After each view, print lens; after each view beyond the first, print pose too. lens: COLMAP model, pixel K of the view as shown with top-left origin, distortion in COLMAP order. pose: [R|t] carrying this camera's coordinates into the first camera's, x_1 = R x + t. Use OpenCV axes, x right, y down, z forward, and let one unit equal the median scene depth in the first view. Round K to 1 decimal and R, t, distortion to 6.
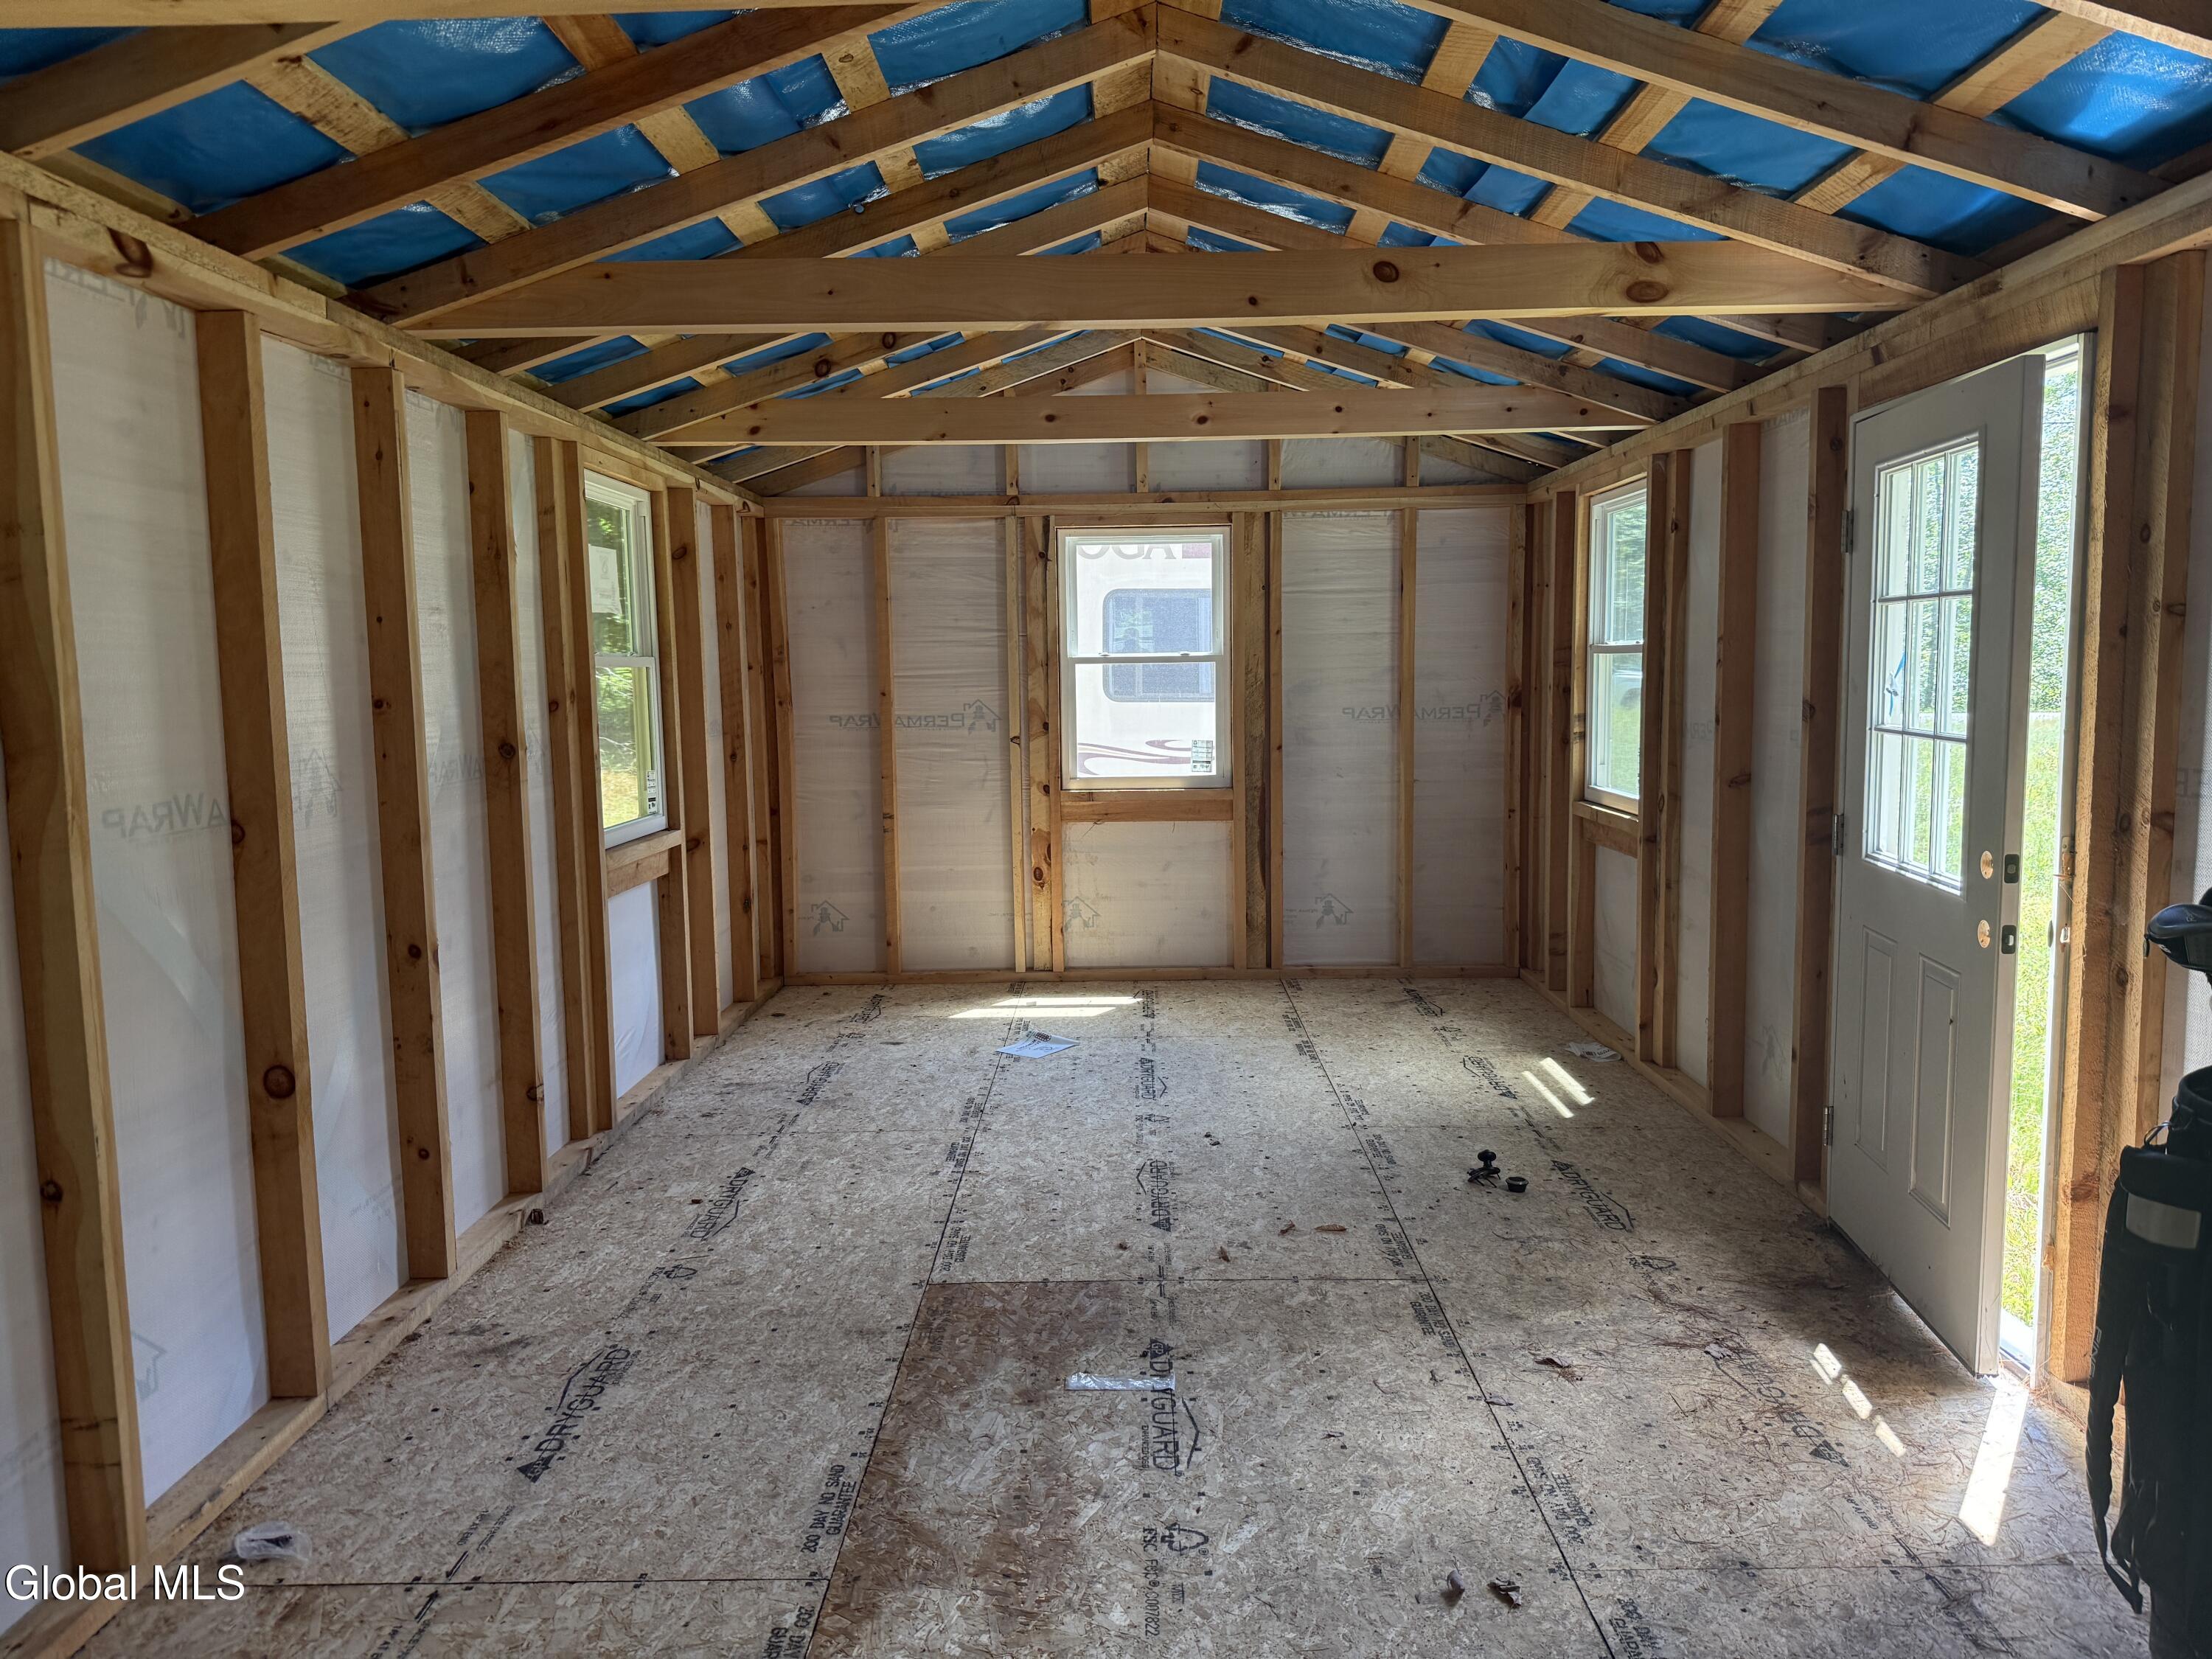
lens RADIAL K [[1522.8, 0, 1109.2], [0, 1522.8, 816.7], [0, 0, 1]] dist [0.129701, -0.194770]
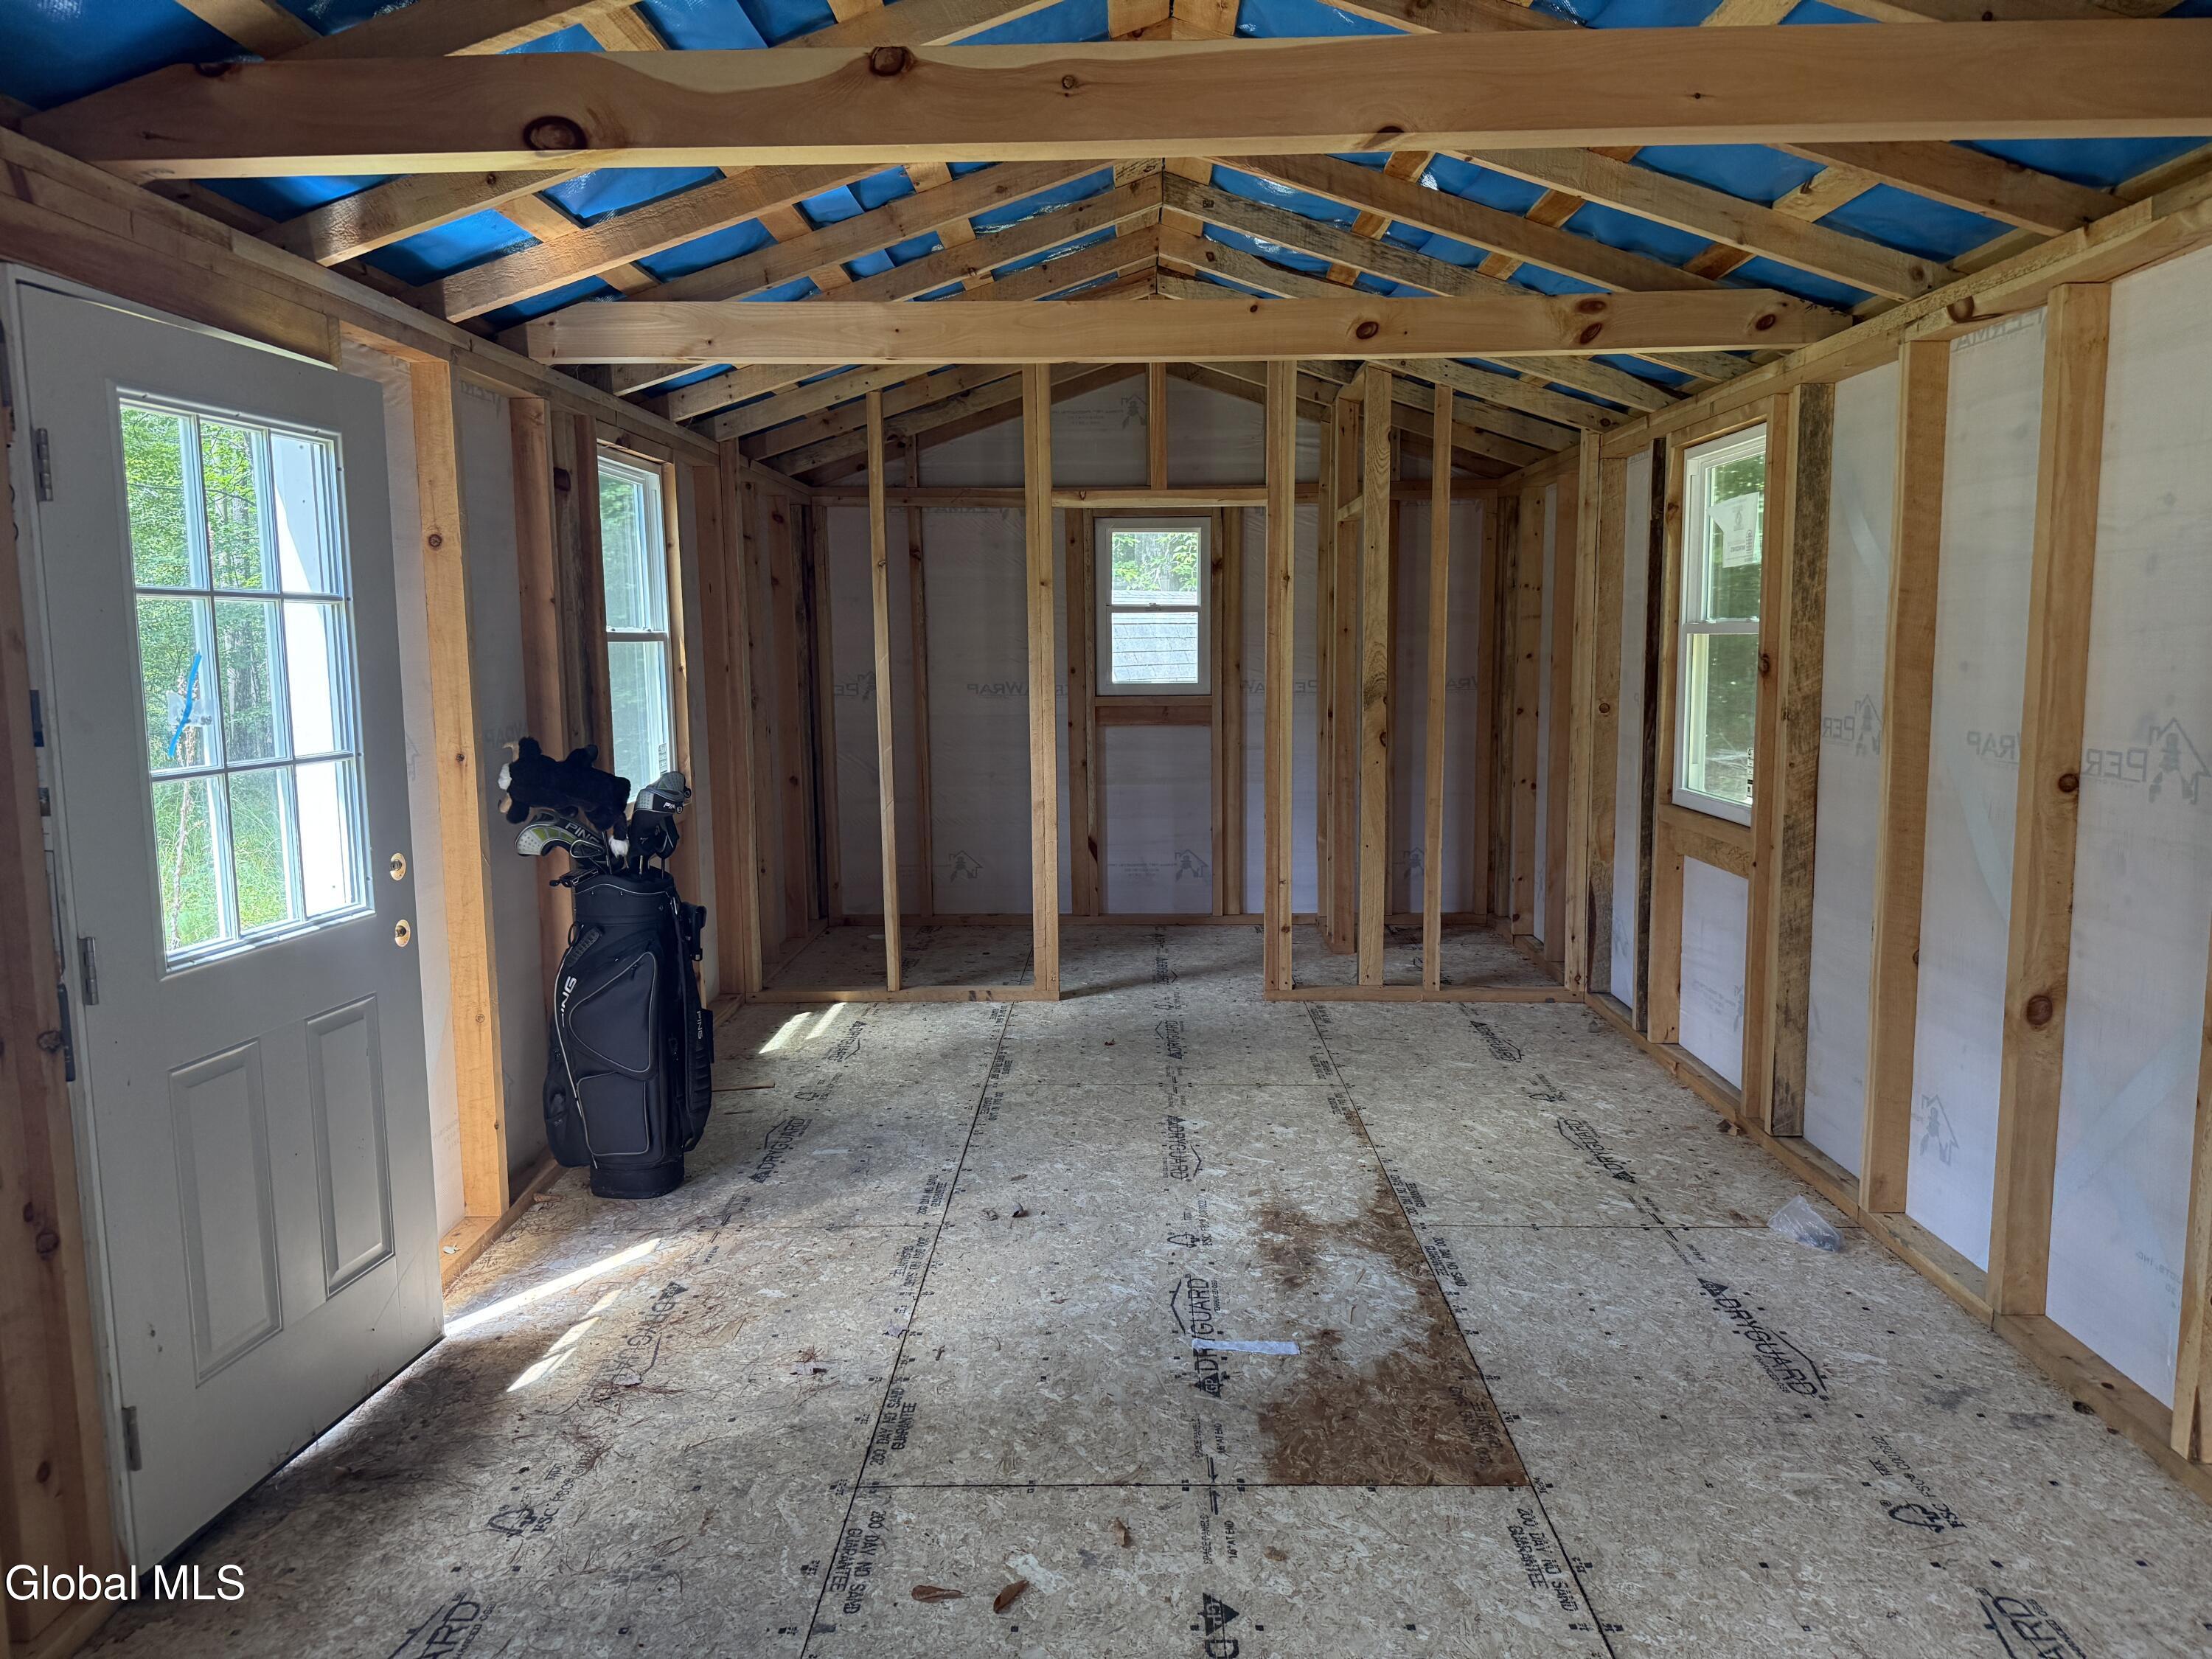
lens RADIAL K [[1562.1, 0, 1101.4], [0, 1562.1, 829.3], [0, 0, 1]] dist [0.168409, -0.209362]
pose [[-0.999554, 0.029237, 0.006018, 0.038416], [0.029844, 0.974869, 0.220771, -0.093322], [0.000588, 0.220852, -0.975307, 0.883140]]
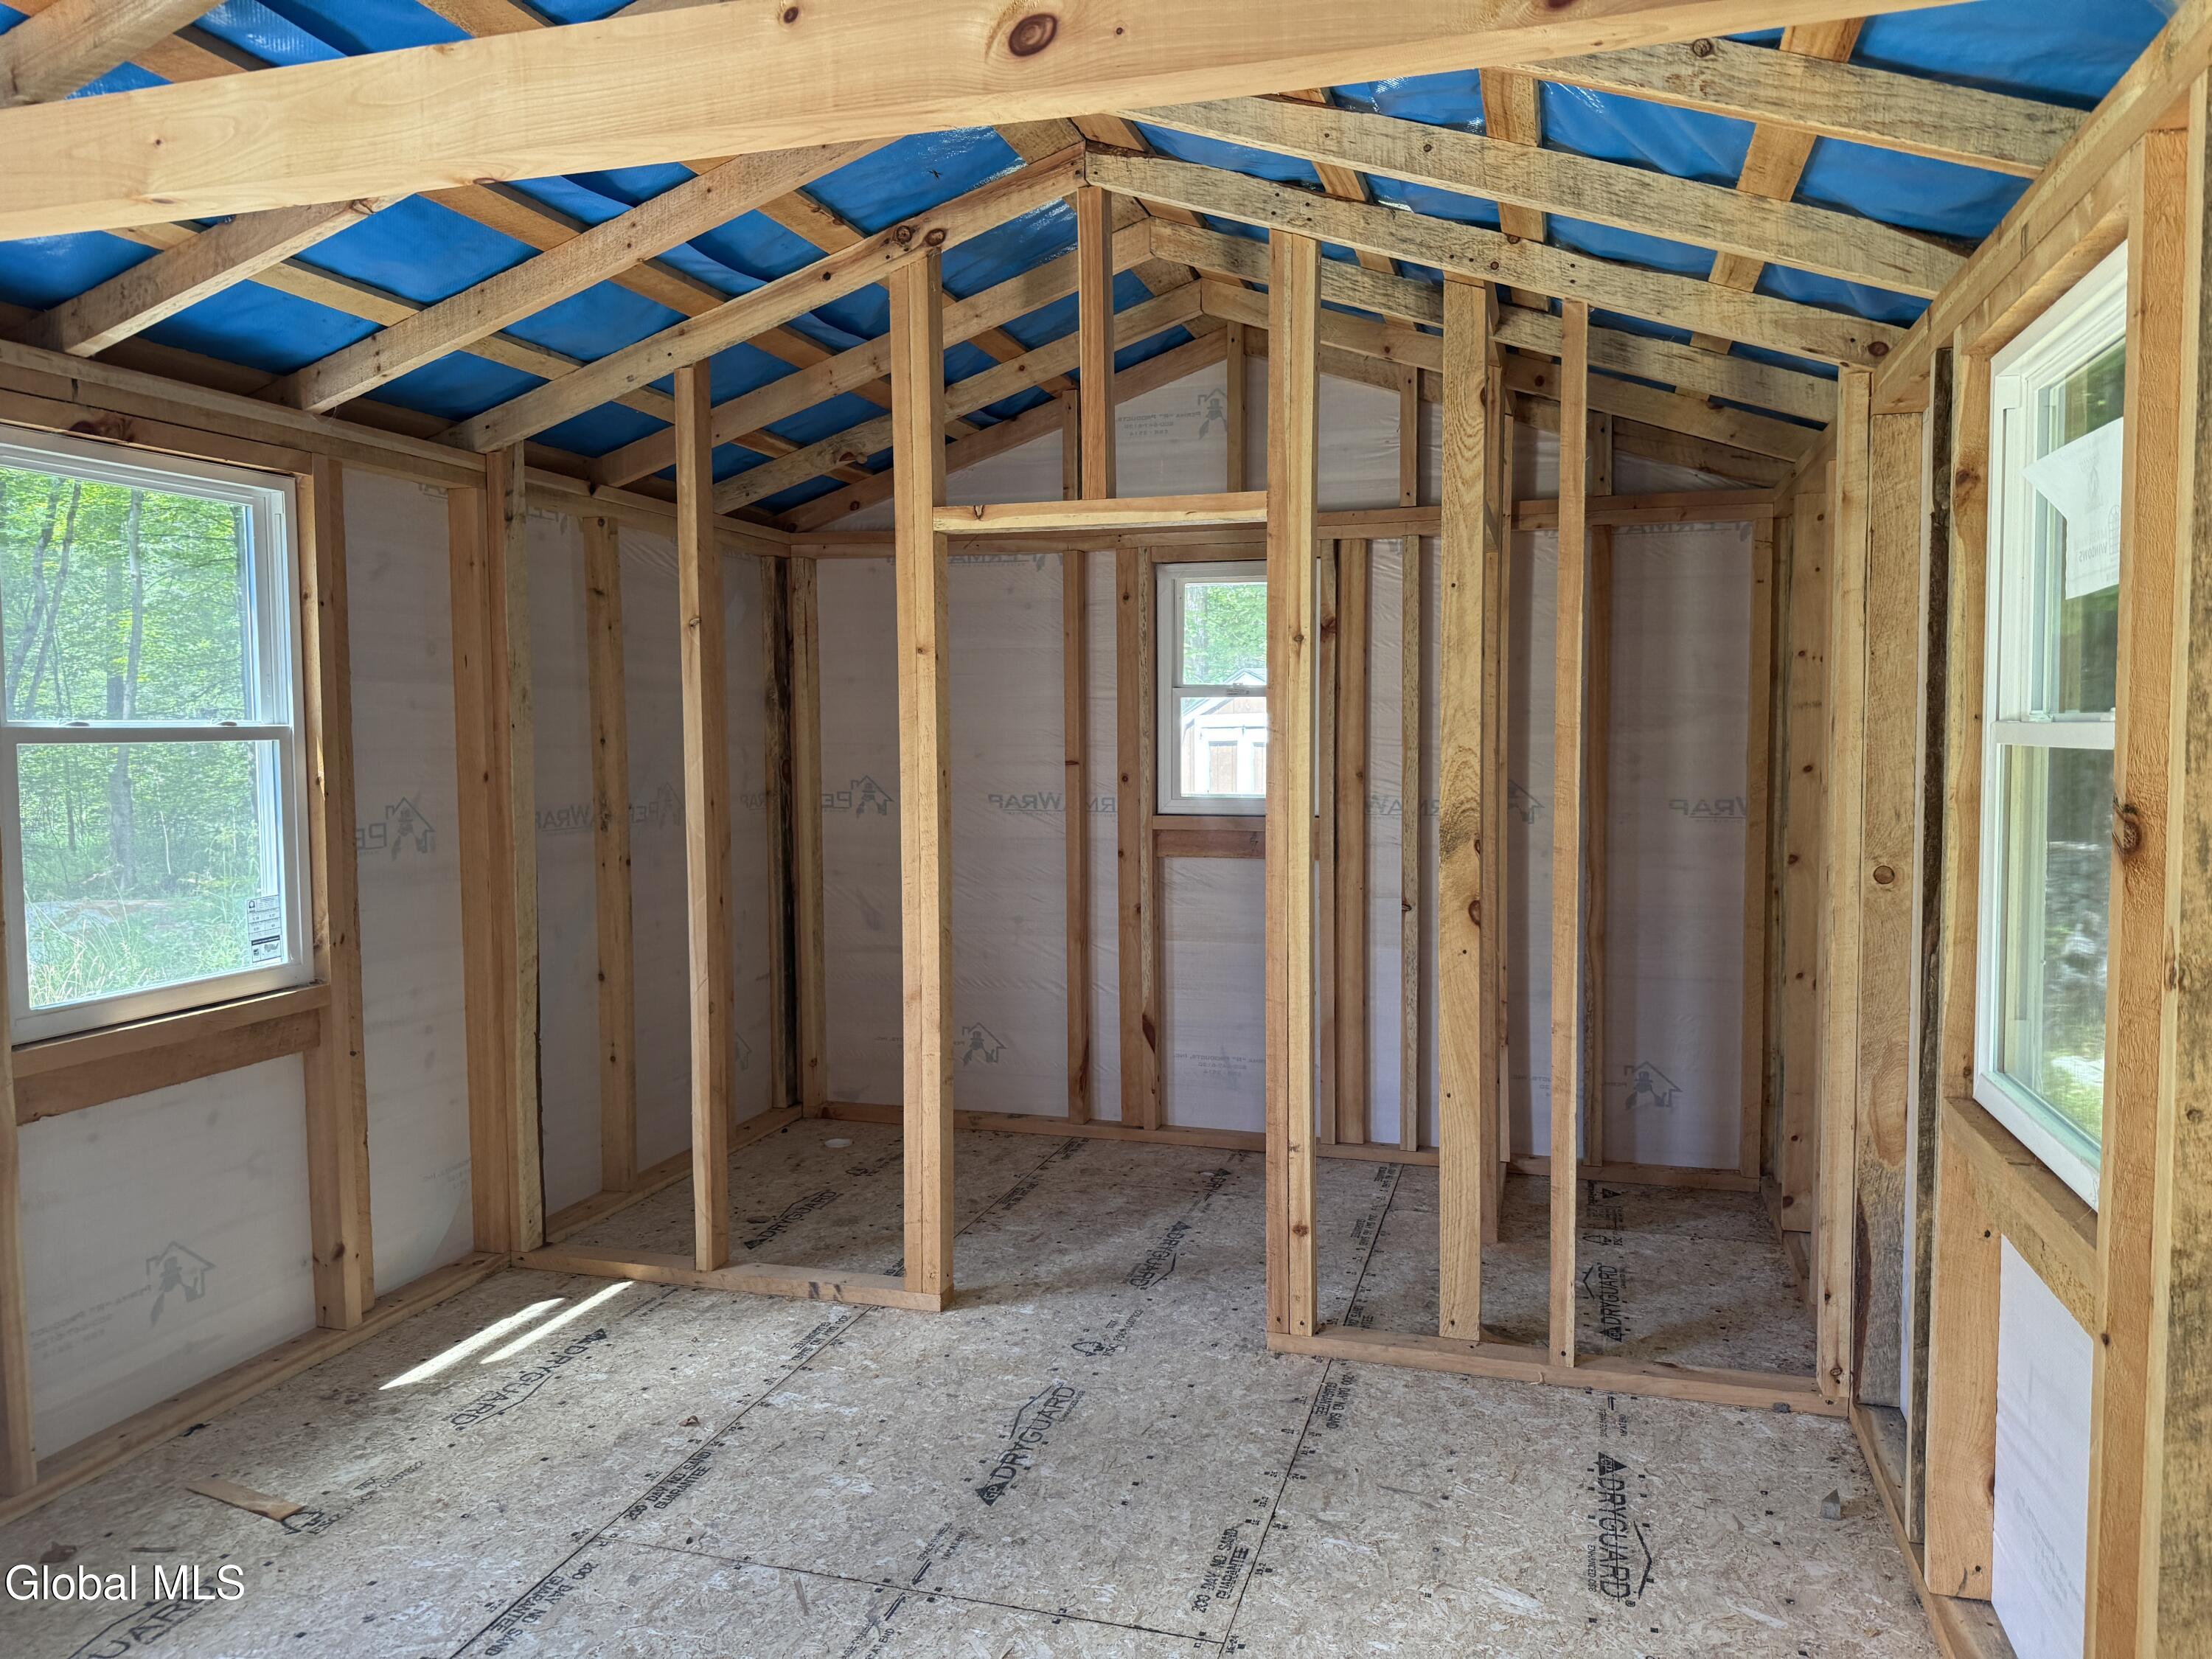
lens RADIAL K [[1547.3, 0, 1106.0], [0, 1547.3, 829.5], [0, 0, 1]] dist [0.088833, -0.123764]
pose [[-0.962756, 0.007067, 0.270278, -0.142726], [0.051371, 0.986229, 0.157202, -0.054345], [-0.265445, 0.165232, -0.949862, 0.507437]]
